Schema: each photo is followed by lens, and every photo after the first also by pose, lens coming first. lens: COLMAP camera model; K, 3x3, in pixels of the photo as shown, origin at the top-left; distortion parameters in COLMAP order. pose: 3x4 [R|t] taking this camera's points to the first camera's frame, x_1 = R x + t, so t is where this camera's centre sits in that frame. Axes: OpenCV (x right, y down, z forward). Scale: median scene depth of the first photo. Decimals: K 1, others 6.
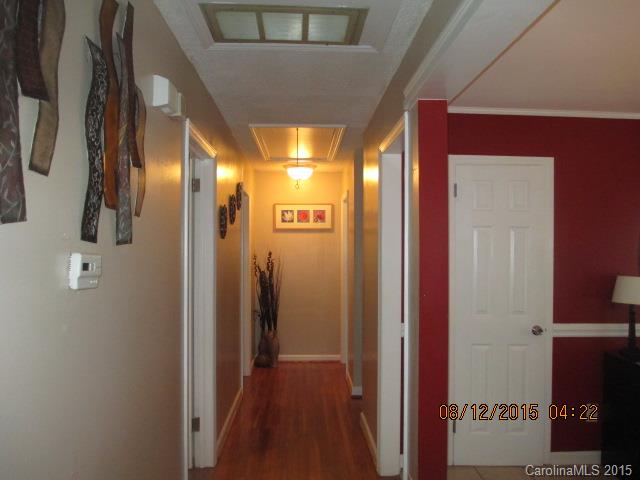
lens RADIAL K [[528.5, 0, 320.0], [0, 528.5, 240.0], [0, 0, 1]] dist [-0.082375, 0.001802]
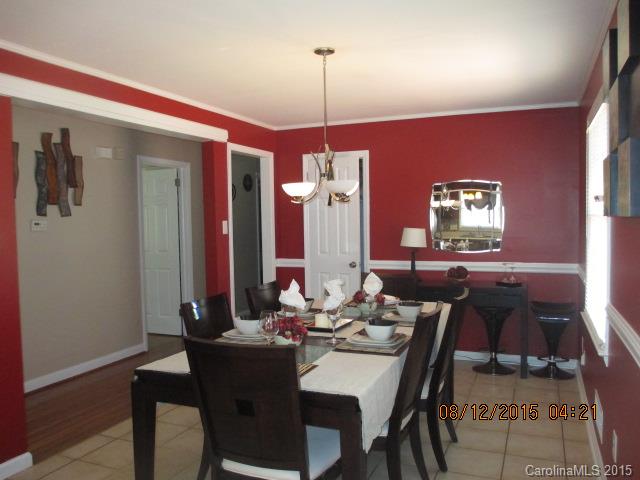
lens RADIAL K [[528.5, 0, 320.0], [0, 528.5, 240.0], [0, 0, 1]] dist [-0.082375, 0.001802]
pose [[0.907209, -0.012696, -0.420489, 1.002242], [0.034394, 0.998437, 0.044059, 0.028860], [0.419272, -0.054433, 0.906227, -0.468499]]
